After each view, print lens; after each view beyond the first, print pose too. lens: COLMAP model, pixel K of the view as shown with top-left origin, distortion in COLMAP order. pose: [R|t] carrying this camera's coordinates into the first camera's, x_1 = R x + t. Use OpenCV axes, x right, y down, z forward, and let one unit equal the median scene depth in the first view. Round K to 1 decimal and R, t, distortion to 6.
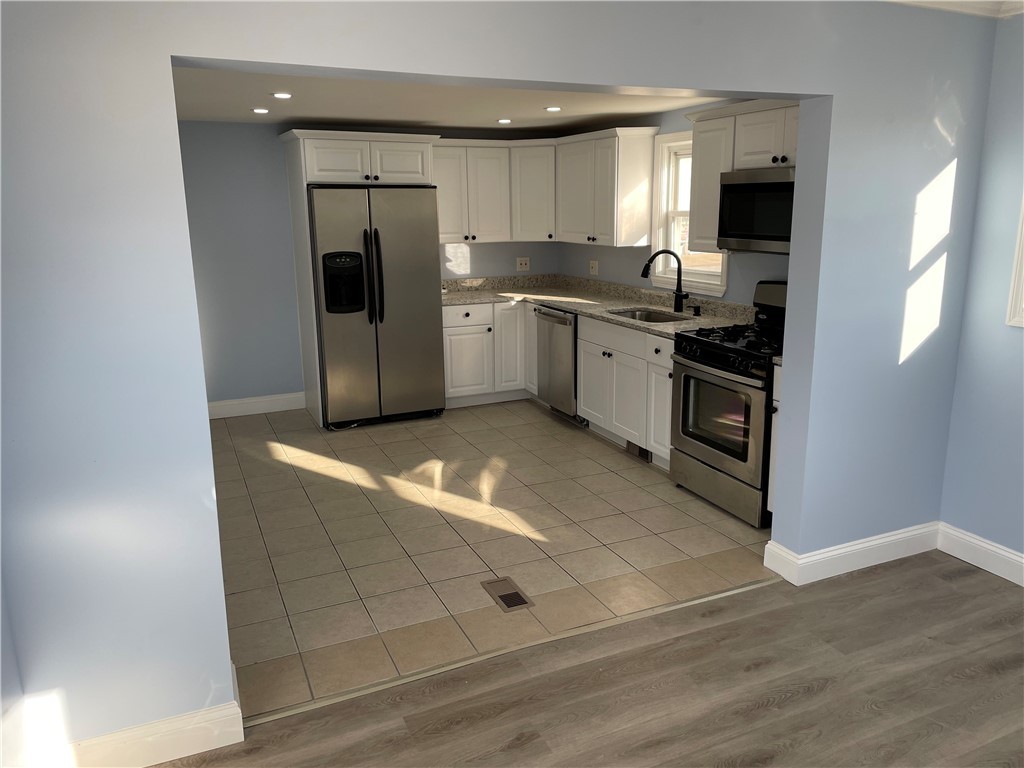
lens RADIAL K [[769.1, 0, 513.3], [0, 769.1, 372.9], [0, 0, 1]] dist [0.102286, -0.147422]
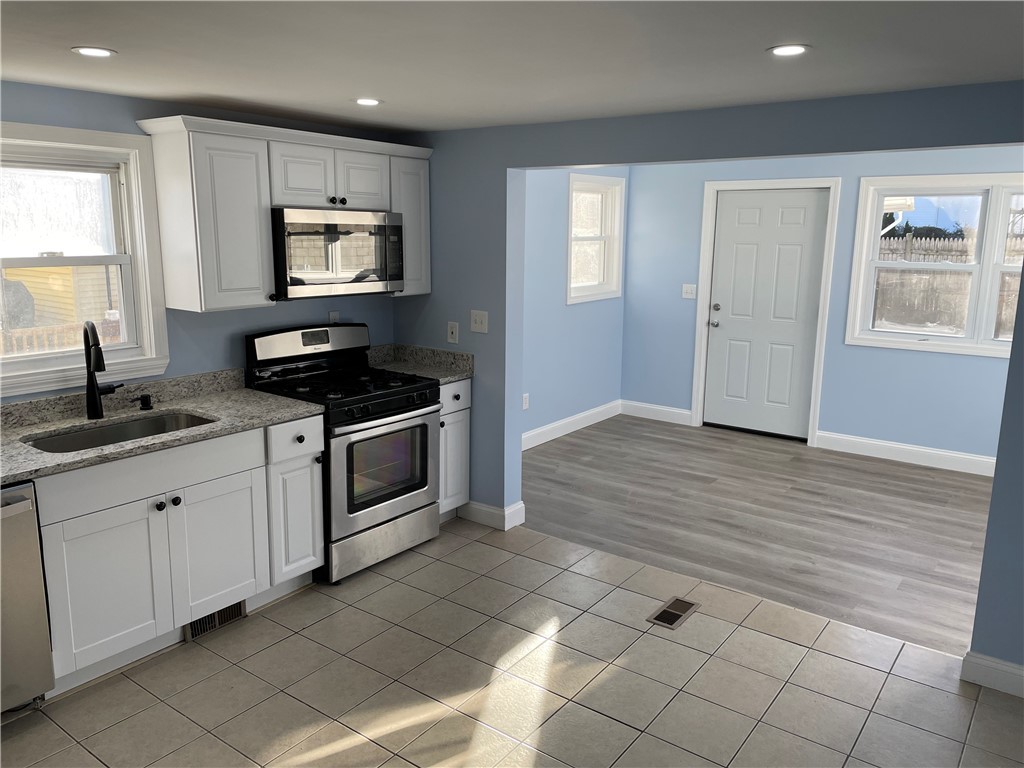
lens RADIAL K [[769.1, 0, 513.3], [0, 769.1, 372.9], [0, 0, 1]] dist [0.102286, -0.147422]
pose [[-0.488860, -0.154308, 0.858606, -0.465611], [0.183820, 0.943912, 0.274300, -0.217051], [-0.852775, 0.291923, -0.433076, 0.949256]]
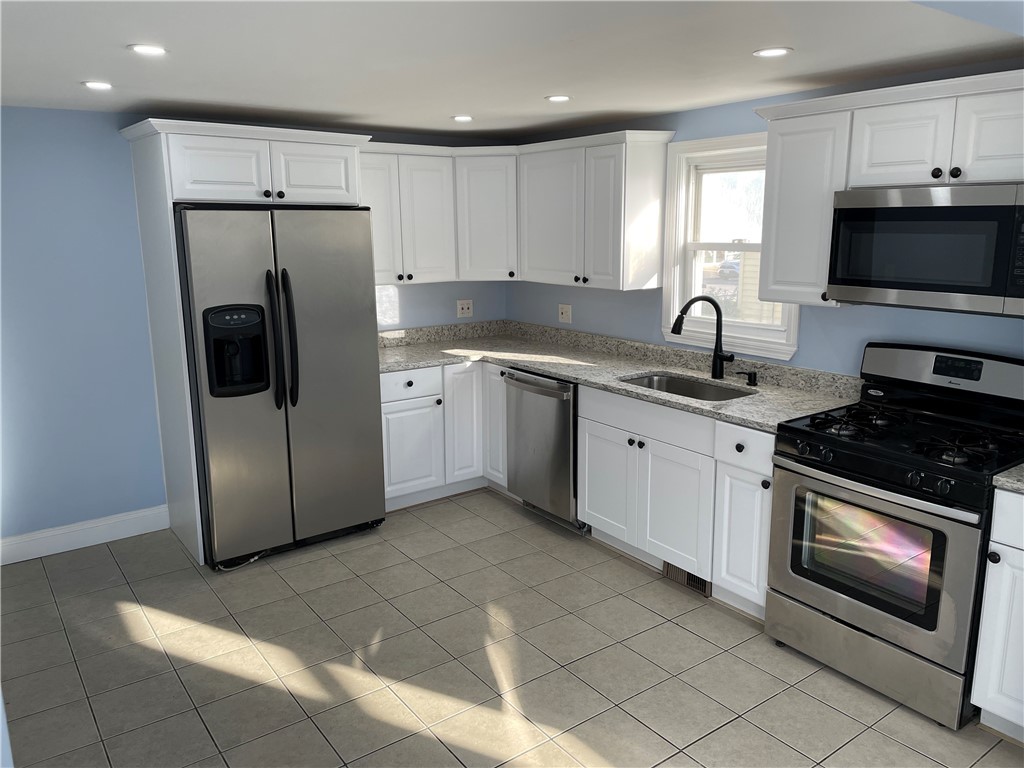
lens RADIAL K [[769.1, 0, 513.3], [0, 769.1, 372.9], [0, 0, 1]] dist [0.102286, -0.147422]
pose [[0.978651, -0.036008, 0.202348, -0.124346], [0.041298, 0.998905, -0.021983, -0.073899], [-0.201335, 0.029870, 0.979067, 0.304476]]
